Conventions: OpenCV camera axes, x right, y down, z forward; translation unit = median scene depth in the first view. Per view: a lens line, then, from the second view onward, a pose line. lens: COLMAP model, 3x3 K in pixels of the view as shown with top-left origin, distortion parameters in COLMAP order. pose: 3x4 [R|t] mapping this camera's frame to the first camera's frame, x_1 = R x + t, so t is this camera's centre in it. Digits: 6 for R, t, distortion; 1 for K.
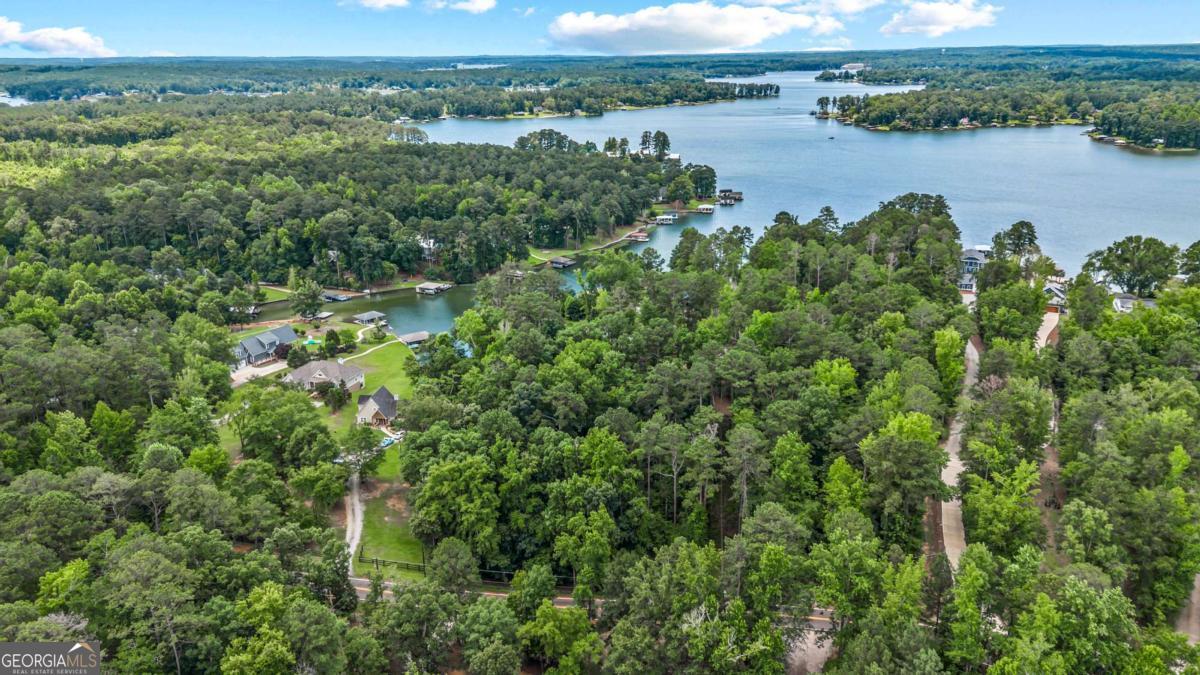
lens RADIAL K [[855.9, 0, 602.4], [0, 855.9, 338.0], [0, 0, 1]] dist [0.062903, -0.058037]
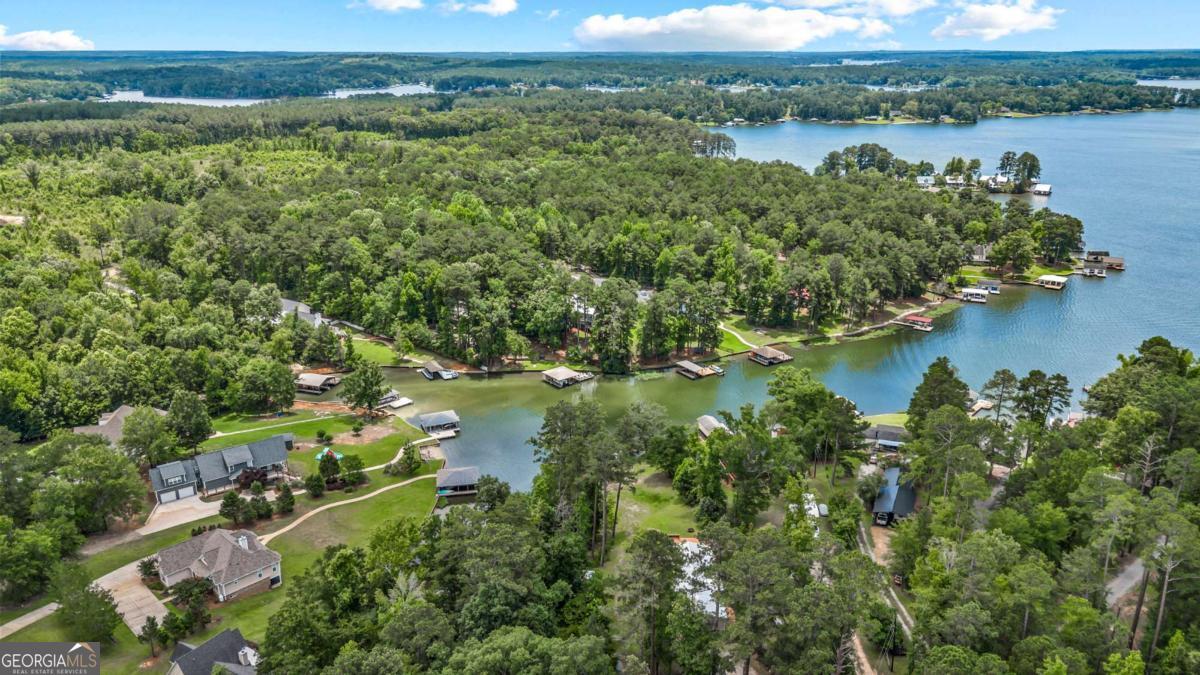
lens RADIAL K [[855.9, 0, 598.1], [0, 855.9, 335.5], [0, 0, 1]] dist [0.062903, -0.058037]
pose [[0.907779, 0.140729, -0.395136, 0.044227], [-0.139787, 0.989686, 0.031334, -0.049535], [0.395470, 0.026790, 0.918088, 0.145406]]
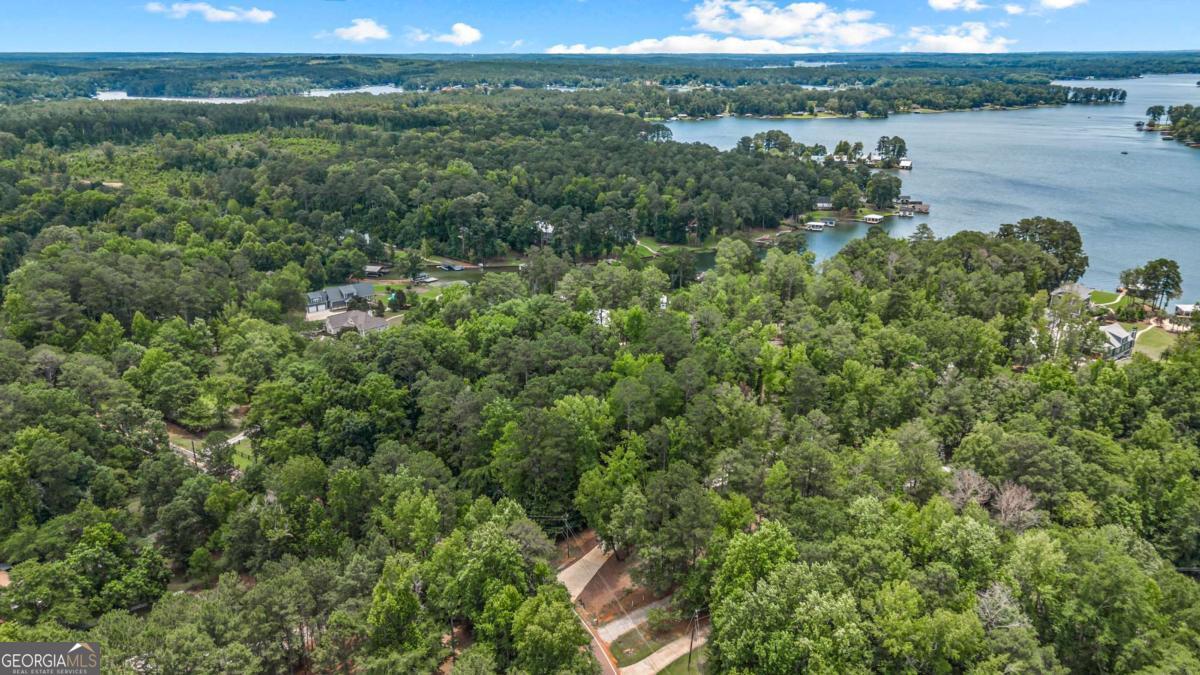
lens RADIAL K [[855.9, 0, 597.7], [0, 855.9, 336.6], [0, 0, 1]] dist [0.062903, -0.058037]
pose [[0.924659, 0.128518, -0.358453, 0.121824], [-0.127930, 0.991456, 0.025466, -0.003318], [0.358664, 0.022309, 0.933200, -0.005785]]
